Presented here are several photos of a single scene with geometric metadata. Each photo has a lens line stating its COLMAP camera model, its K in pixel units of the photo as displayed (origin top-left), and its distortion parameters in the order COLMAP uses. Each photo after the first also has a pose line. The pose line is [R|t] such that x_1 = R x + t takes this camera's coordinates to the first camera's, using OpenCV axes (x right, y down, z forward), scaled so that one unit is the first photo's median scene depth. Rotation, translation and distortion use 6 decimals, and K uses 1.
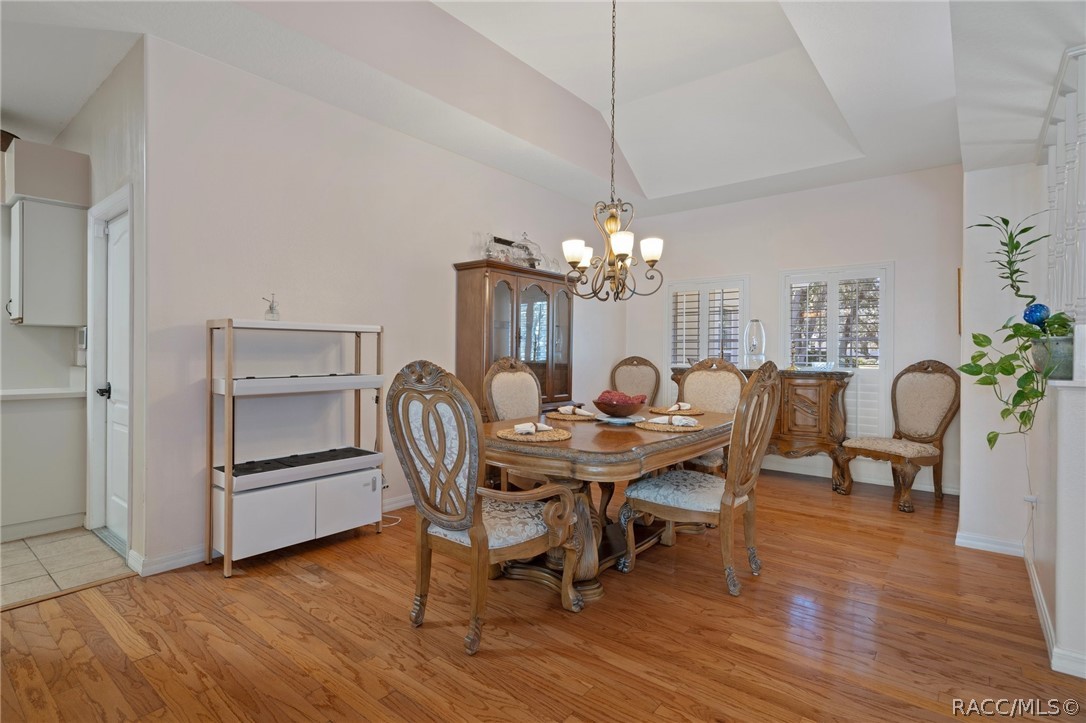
lens RADIAL K [[532.6, 0, 540.2], [0, 532.6, 354.8], [0, 0, 1]] dist [0.000391, -0.000286]
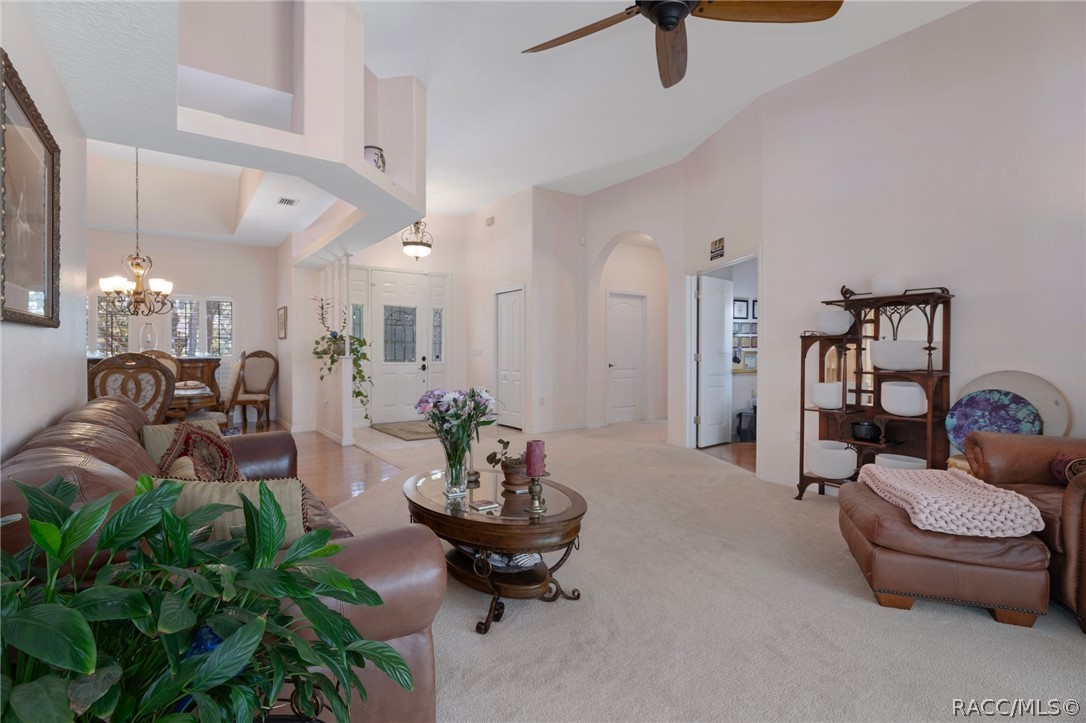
lens RADIAL K [[531.1, 0, 540.2], [0, 531.1, 342.3], [0, 0, 1]] dist [-0.000500, 0.000066]
pose [[0.285296, 0.005169, 0.958425, -1.151409], [0.001404, 0.999982, -0.005811, -0.009448], [-0.958438, 0.003004, 0.285284, -0.699638]]
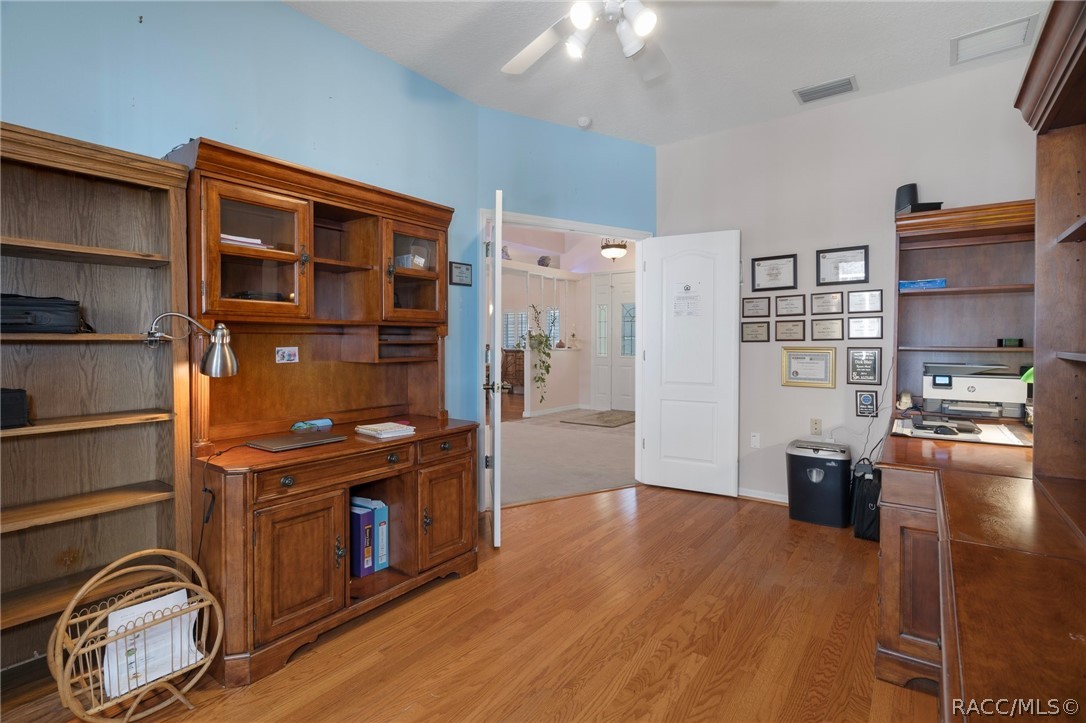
lens RADIAL K [[532.6, 0, 540.2], [0, 532.6, 354.8], [0, 0, 1]] dist [0.000391, -0.000286]
pose [[0.998683, -0.007631, 0.050742, 0.581443], [0.006681, 0.999800, 0.018873, 0.011976], [-0.050875, -0.018509, 0.998533, -2.134404]]
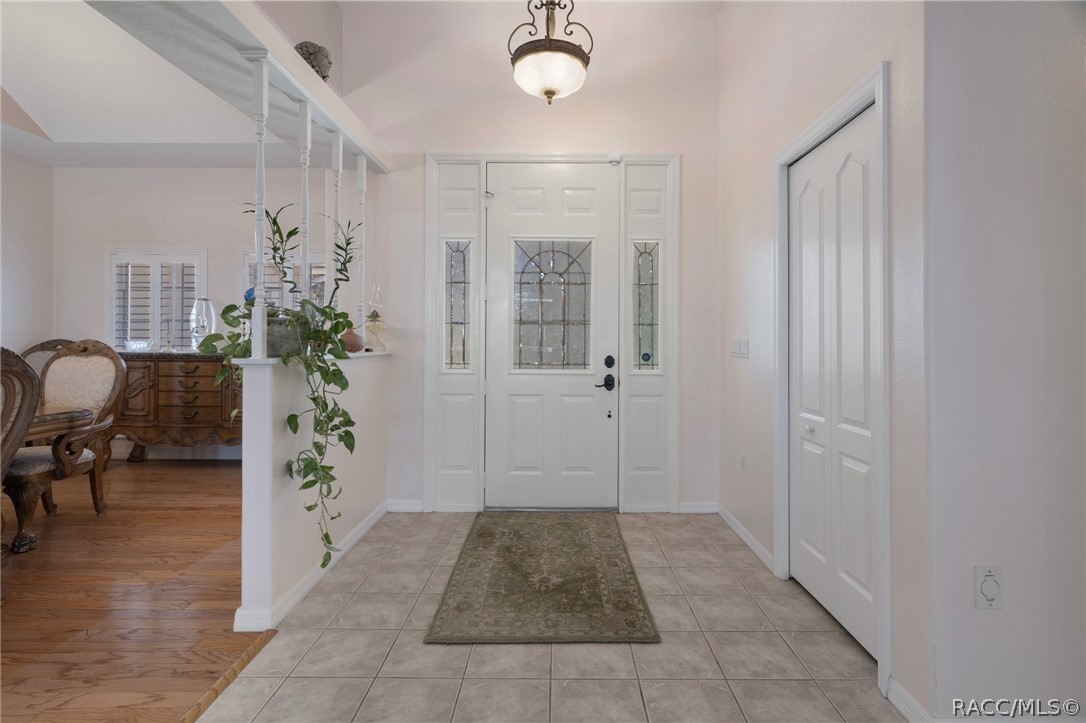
lens RADIAL K [[529.7, 0, 563.4], [0, 529.7, 338.6], [0, 0, 1]] dist [0.001946, 0.000163]
pose [[0.764385, -0.002193, 0.644756, 0.510979], [0.002794, 0.999996, 0.000089, 0.007946], [-0.644754, 0.001733, 0.764388, -0.153676]]
